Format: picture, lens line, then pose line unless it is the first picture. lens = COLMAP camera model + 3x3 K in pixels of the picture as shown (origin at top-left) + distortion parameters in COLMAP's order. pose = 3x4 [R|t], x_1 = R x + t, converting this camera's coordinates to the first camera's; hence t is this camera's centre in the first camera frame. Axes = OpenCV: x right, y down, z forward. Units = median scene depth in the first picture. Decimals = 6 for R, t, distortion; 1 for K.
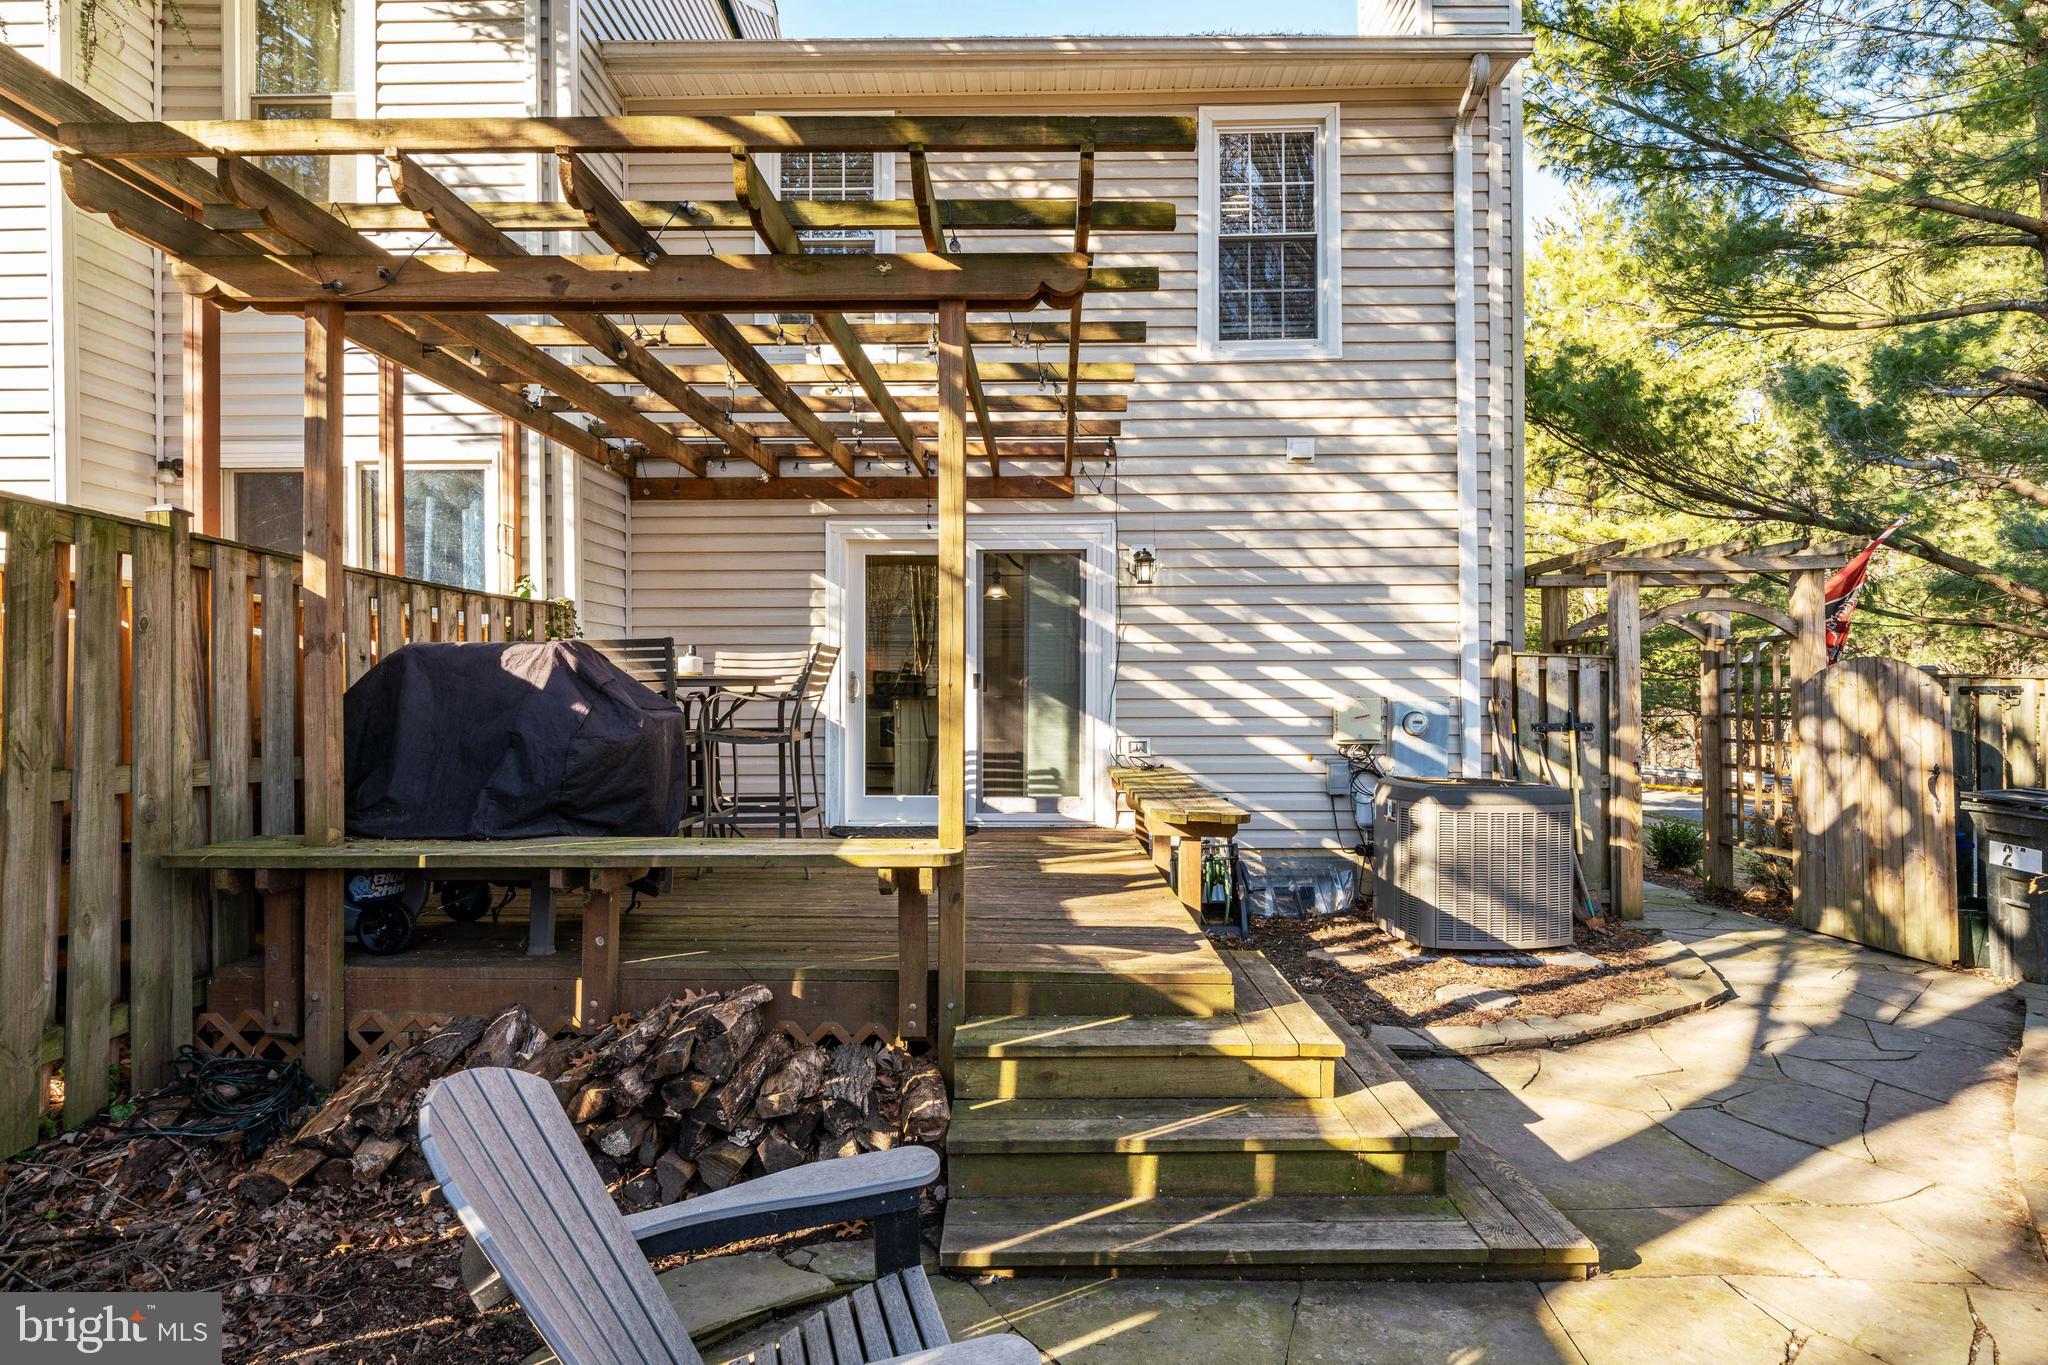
lens RADIAL K [[1071.9, 0, 1024.0], [0, 1071.9, 682.5], [0, 0, 1]] dist [-0.002652, 0.000277]
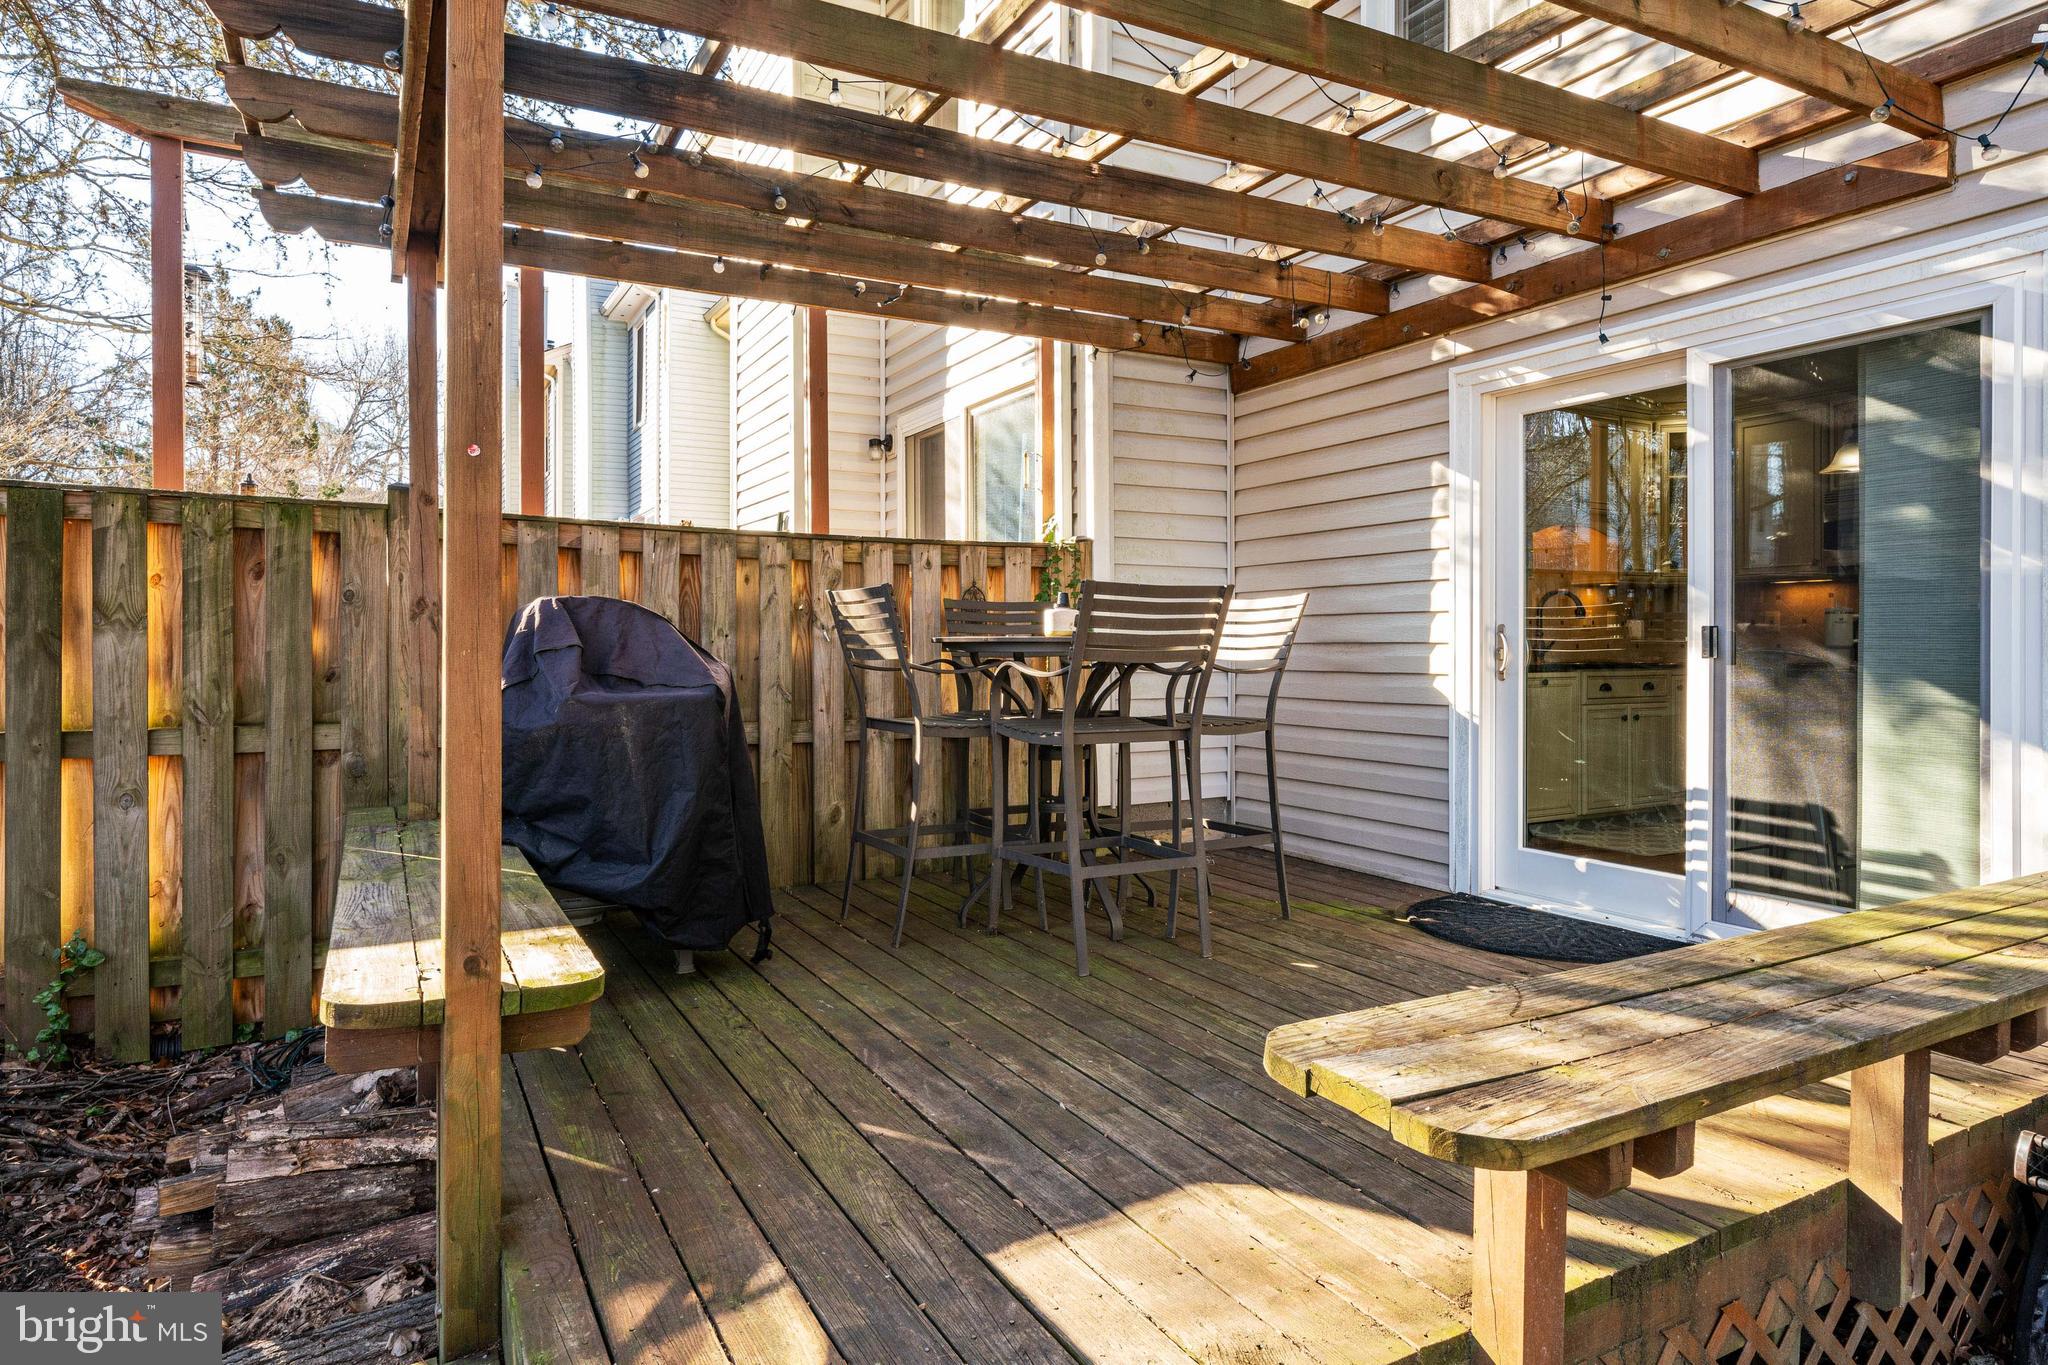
lens RADIAL K [[1168.7, 0, 1019.9], [0, 1168.7, 646.5], [0, 0, 1]] dist [0.000522, -0.000978]
pose [[0.483088, 0.004742, -0.875559, 0.263895], [0.002204, 0.999976, 0.006632, -0.004267], [0.875569, -0.005134, 0.483066, 0.491308]]
